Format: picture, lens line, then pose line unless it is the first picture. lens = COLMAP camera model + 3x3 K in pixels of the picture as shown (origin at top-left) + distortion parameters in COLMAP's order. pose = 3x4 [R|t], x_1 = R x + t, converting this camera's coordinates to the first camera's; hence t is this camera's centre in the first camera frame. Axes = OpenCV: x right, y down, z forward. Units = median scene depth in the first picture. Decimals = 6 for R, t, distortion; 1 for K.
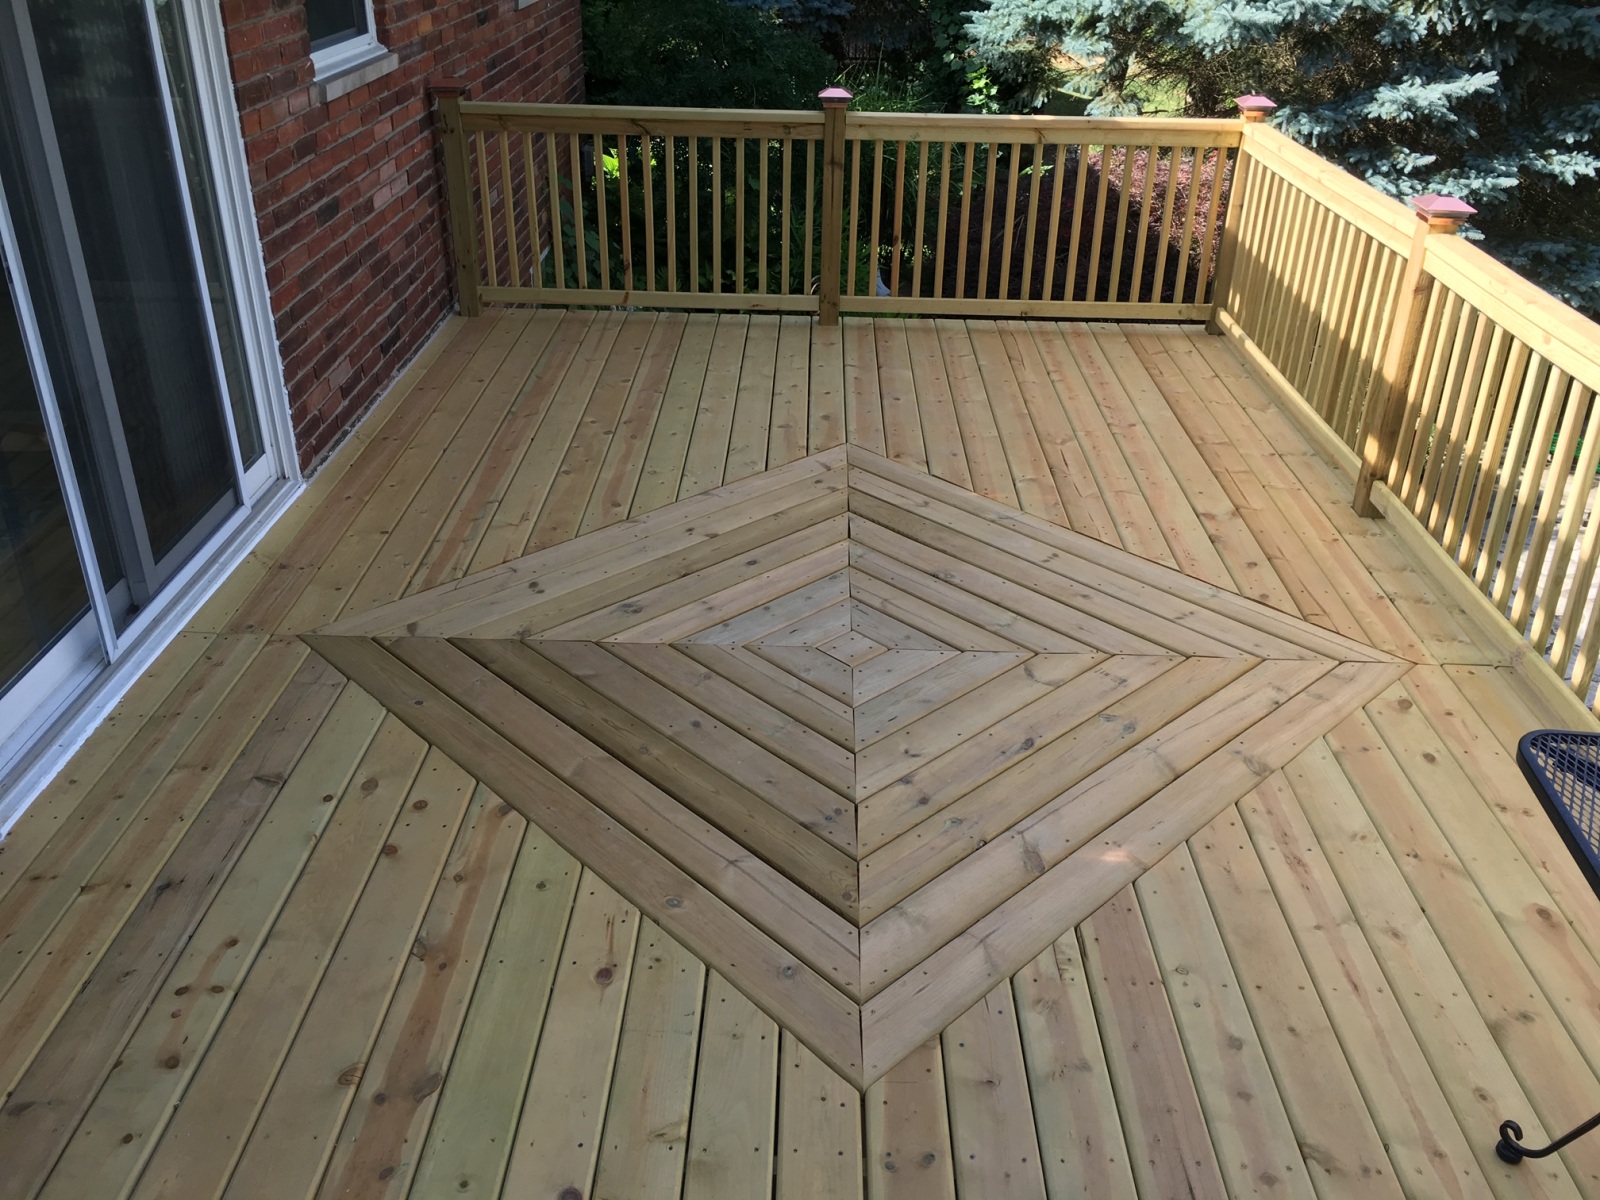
lens RADIAL K [[1371.6, 0, 798.4], [0, 1371.6, 593.2], [0, 0, 1]] dist [0.075054, -0.094402]
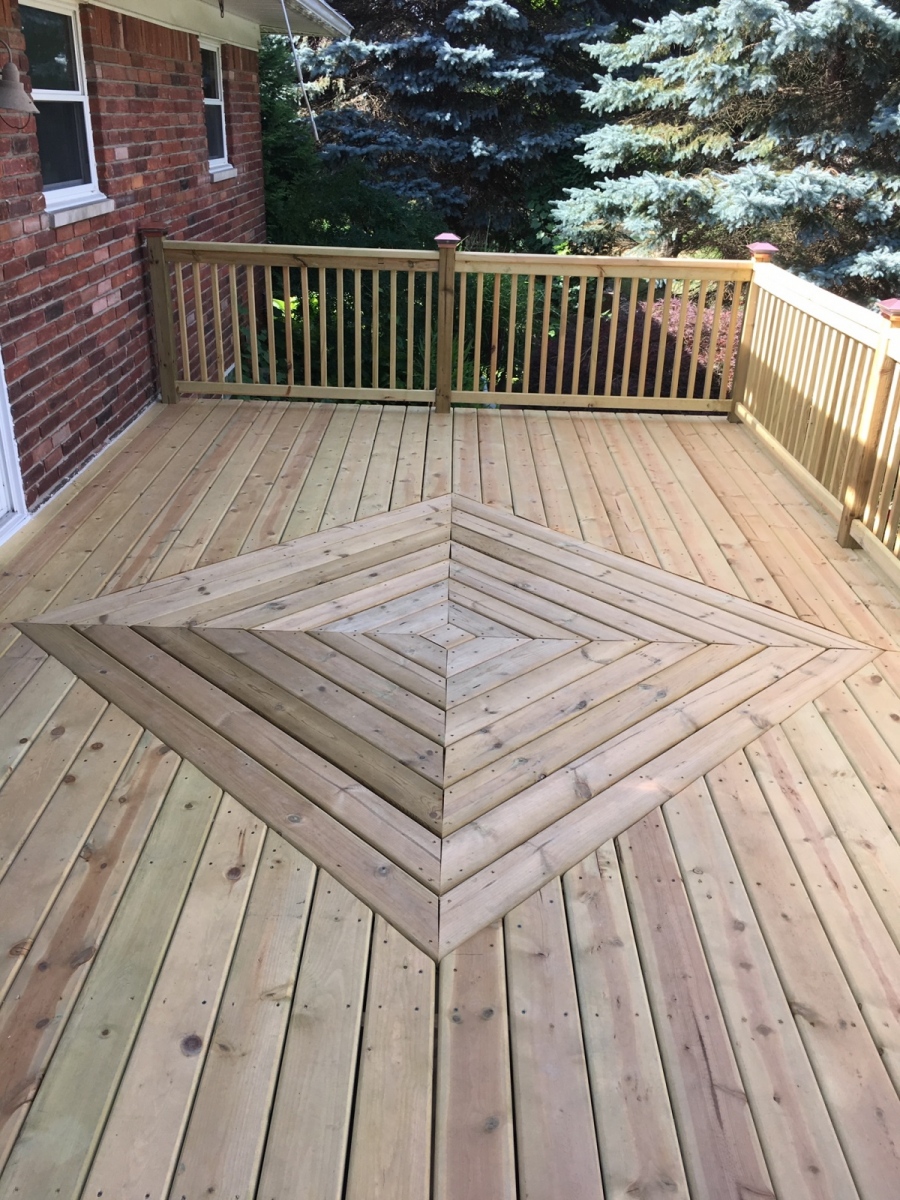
lens RADIAL K [[1028.7, 0, 447.0], [0, 1028.7, 595.9], [0, 0, 1]] dist [0.075054, -0.094402]
pose [[0.999910, 0.006720, 0.011618, 0.025843], [-0.006111, 0.998645, -0.051686, 0.050596], [-0.011949, 0.051610, 0.998596, 0.036506]]
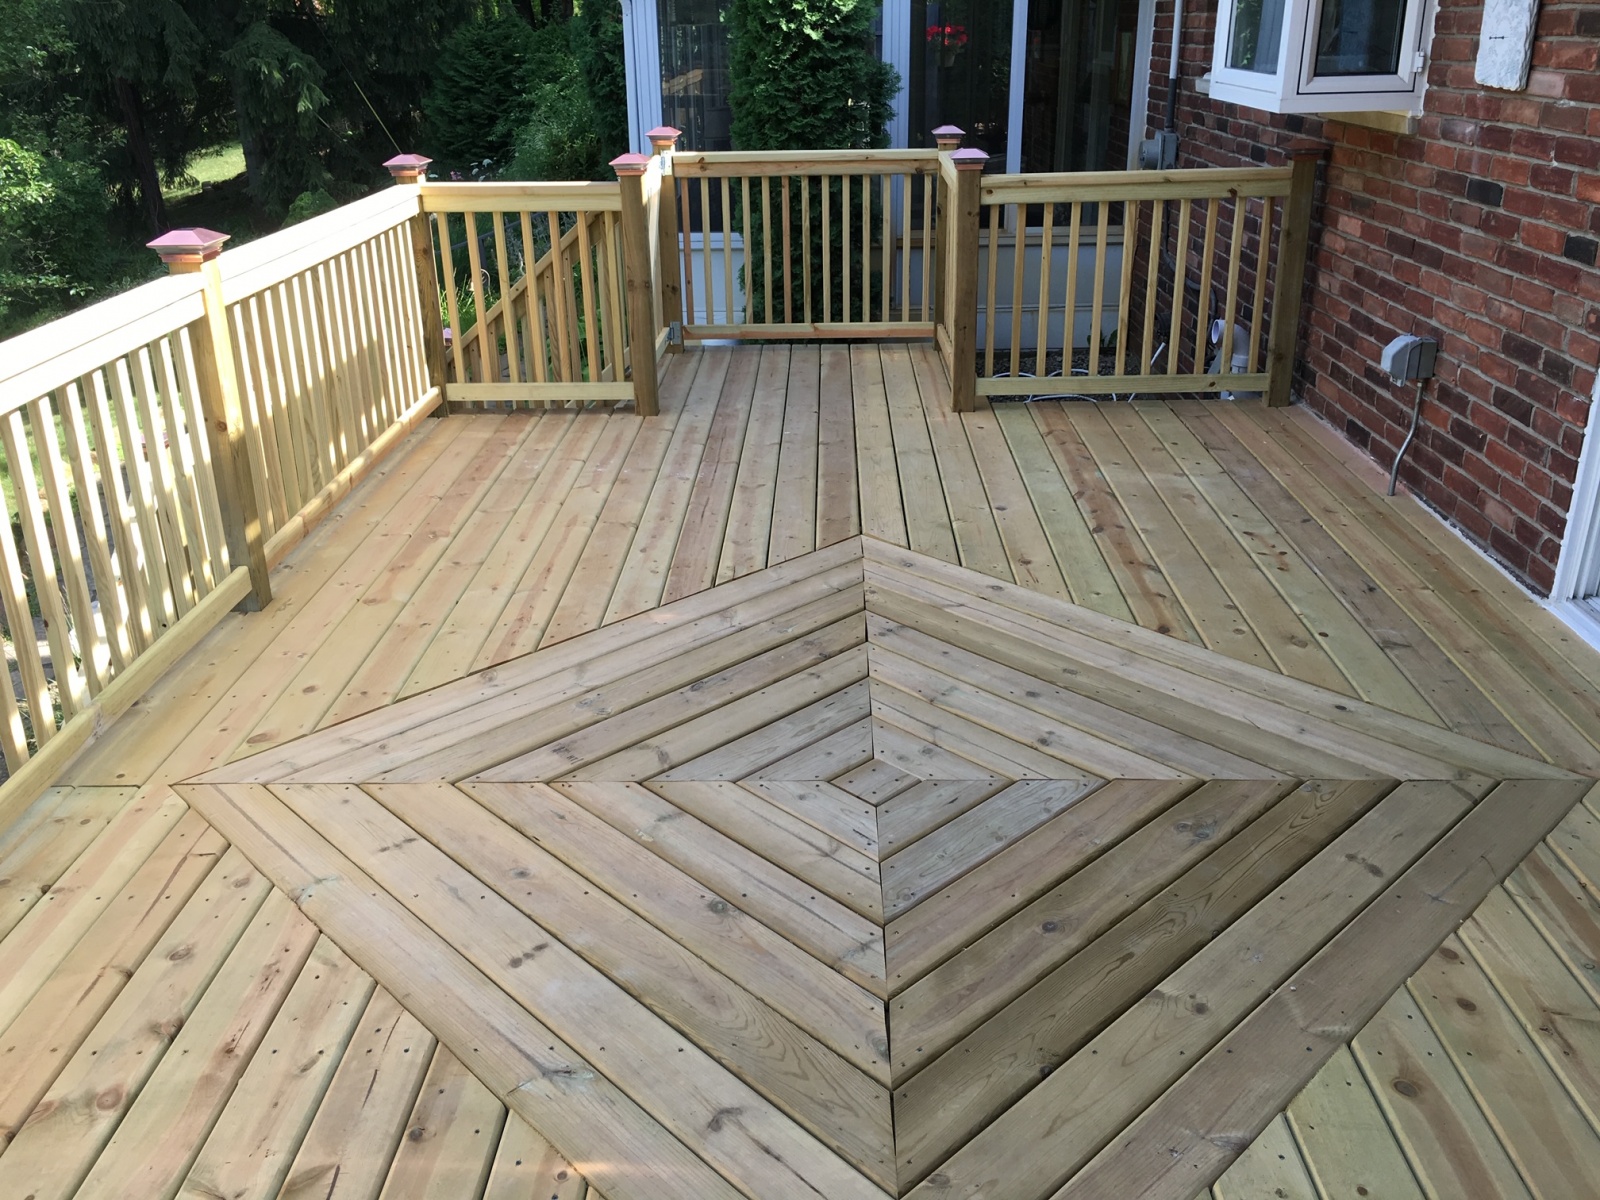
lens RADIAL K [[1371.6, 0, 813.2], [0, 1371.6, 583.6], [0, 0, 1]] dist [0.075054, -0.094402]
pose [[-0.999954, 0.005447, -0.007910, 0.076845], [-0.002552, 0.643353, 0.765565, -0.611748], [0.009259, 0.765550, -0.643309, 1.368819]]
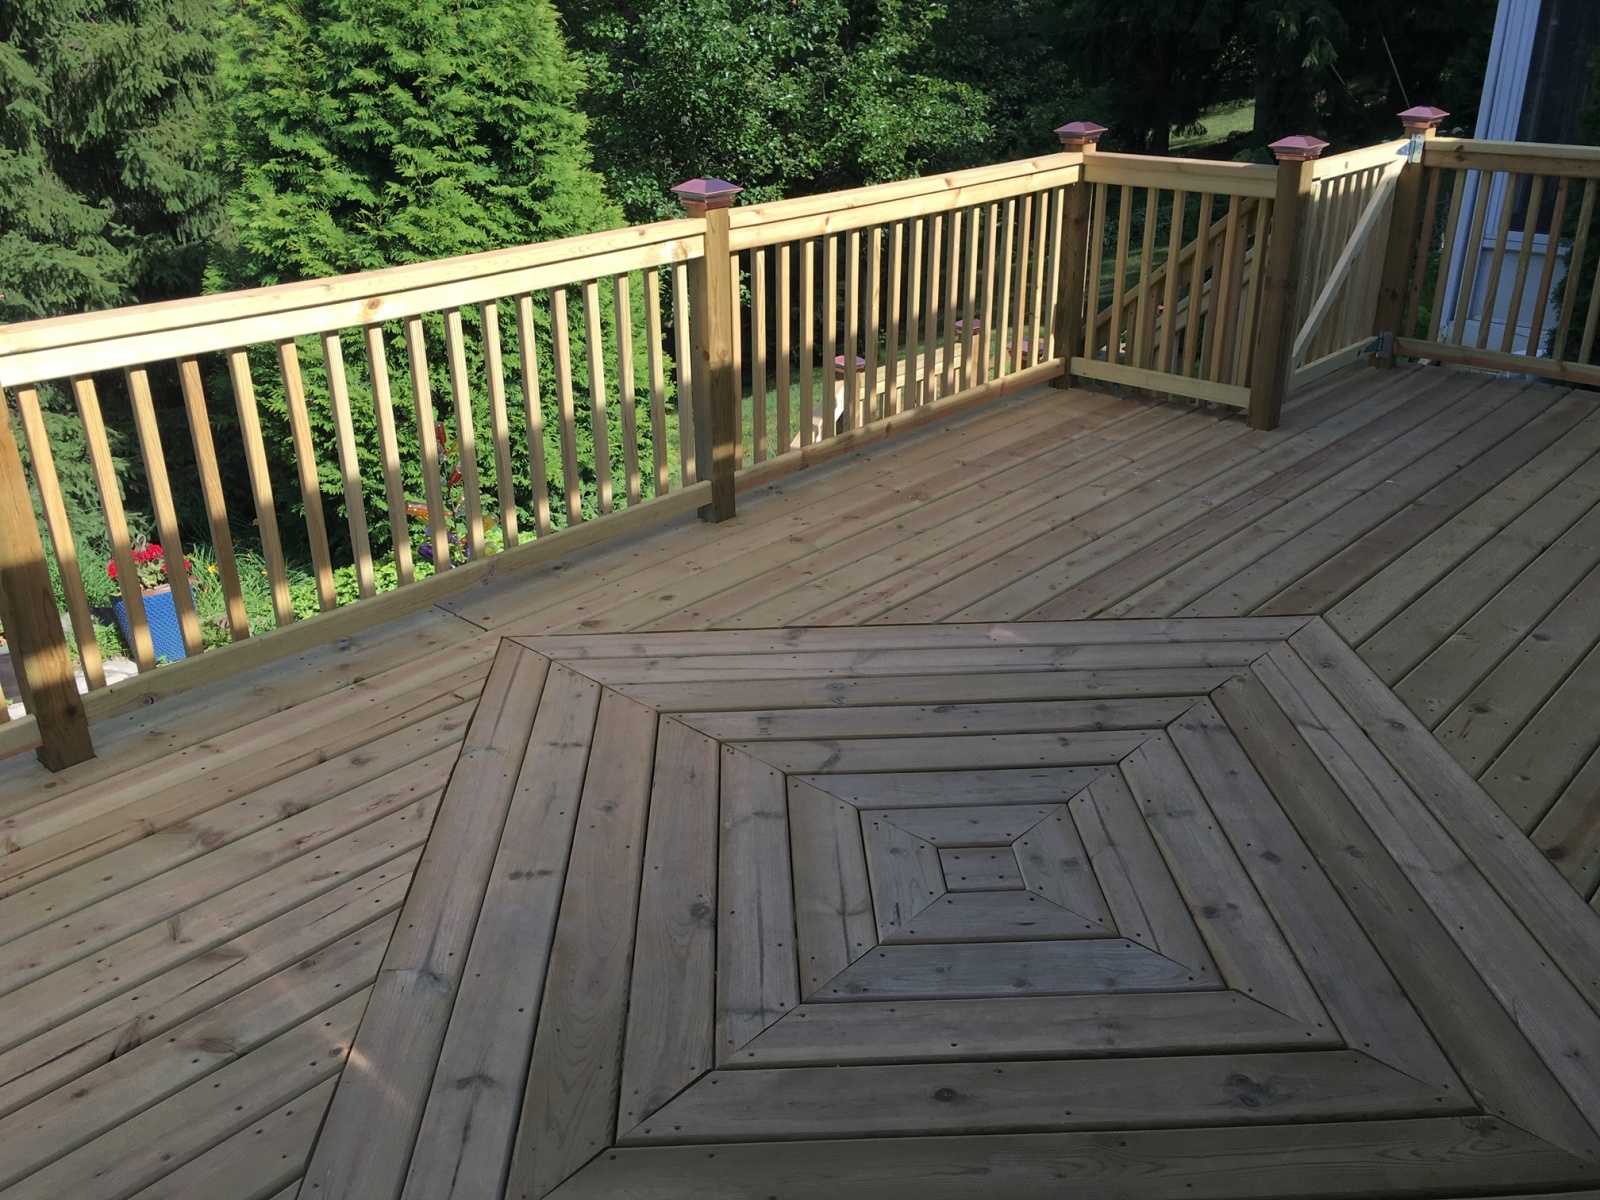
lens RADIAL K [[1371.6, 0, 796.7], [0, 1371.6, 590.3], [0, 0, 1]] dist [0.075054, -0.094402]
pose [[-0.753195, -0.272121, 0.598872, -0.261313], [0.303726, 0.663692, 0.683567, -0.539839], [-0.583479, 0.696752, -0.417239, 1.203968]]
